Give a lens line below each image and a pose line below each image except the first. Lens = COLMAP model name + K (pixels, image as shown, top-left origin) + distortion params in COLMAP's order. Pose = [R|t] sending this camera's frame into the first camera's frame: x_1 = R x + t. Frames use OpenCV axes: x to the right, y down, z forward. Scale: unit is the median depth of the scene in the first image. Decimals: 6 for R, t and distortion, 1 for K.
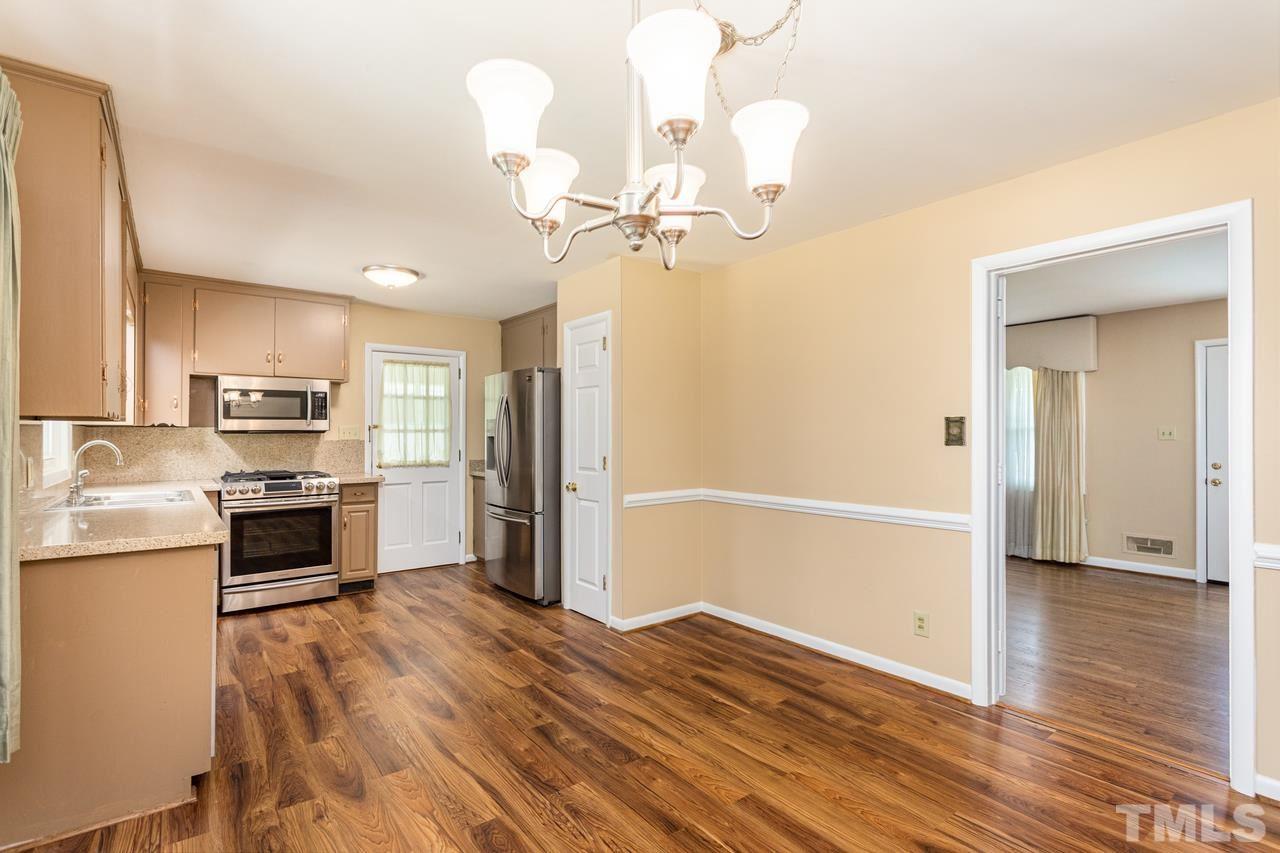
lens RADIAL K [[615.1, 0, 636.3], [0, 615.1, 428.8], [0, 0, 1]] dist [-0.001670, 0.001022]
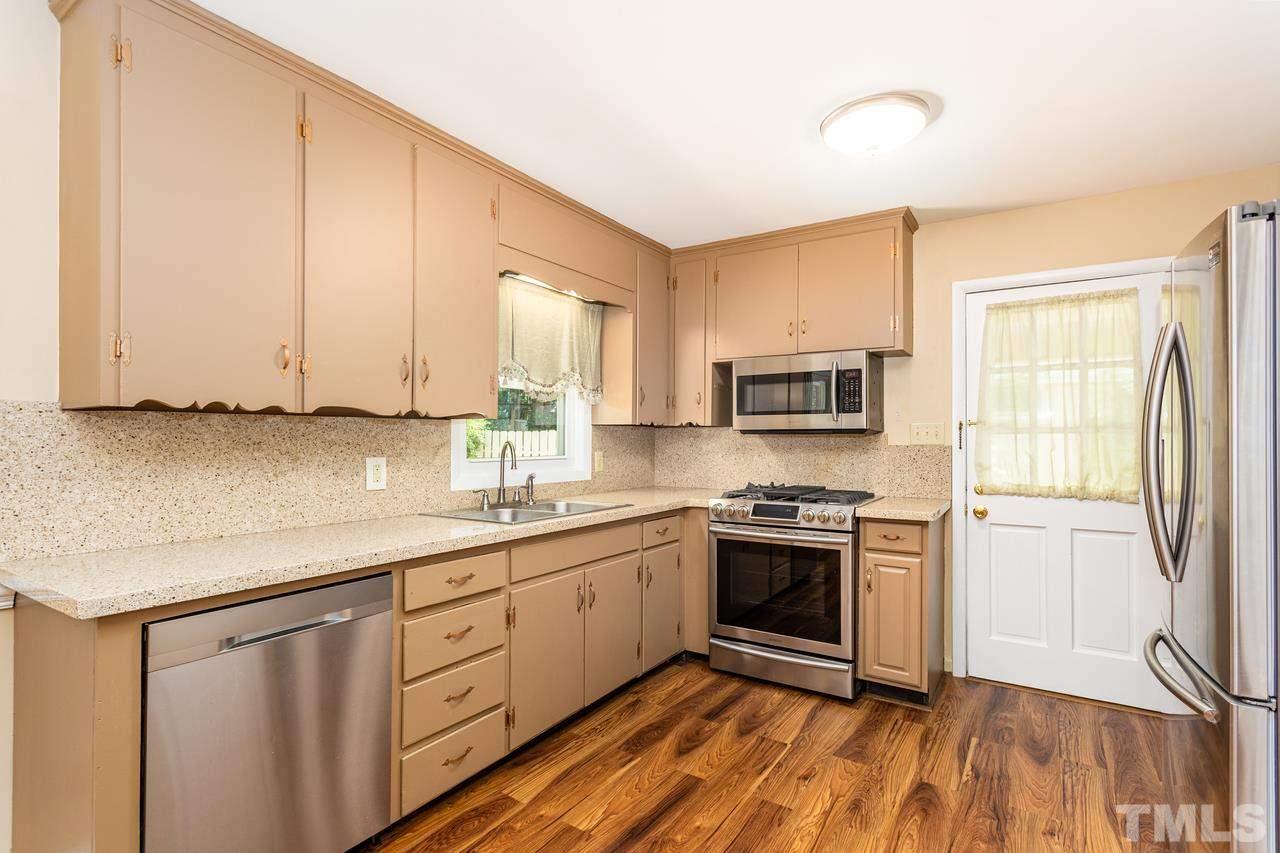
lens RADIAL K [[615.1, 0, 639.5], [0, 615.1, 425.9], [0, 0, 1]] dist [-0.001670, 0.001022]
pose [[0.337577, -0.015224, -0.941175, 0.024159], [0.005460, 0.999884, -0.014215, 0.008238], [0.941282, -0.000340, 0.337621, 0.656667]]
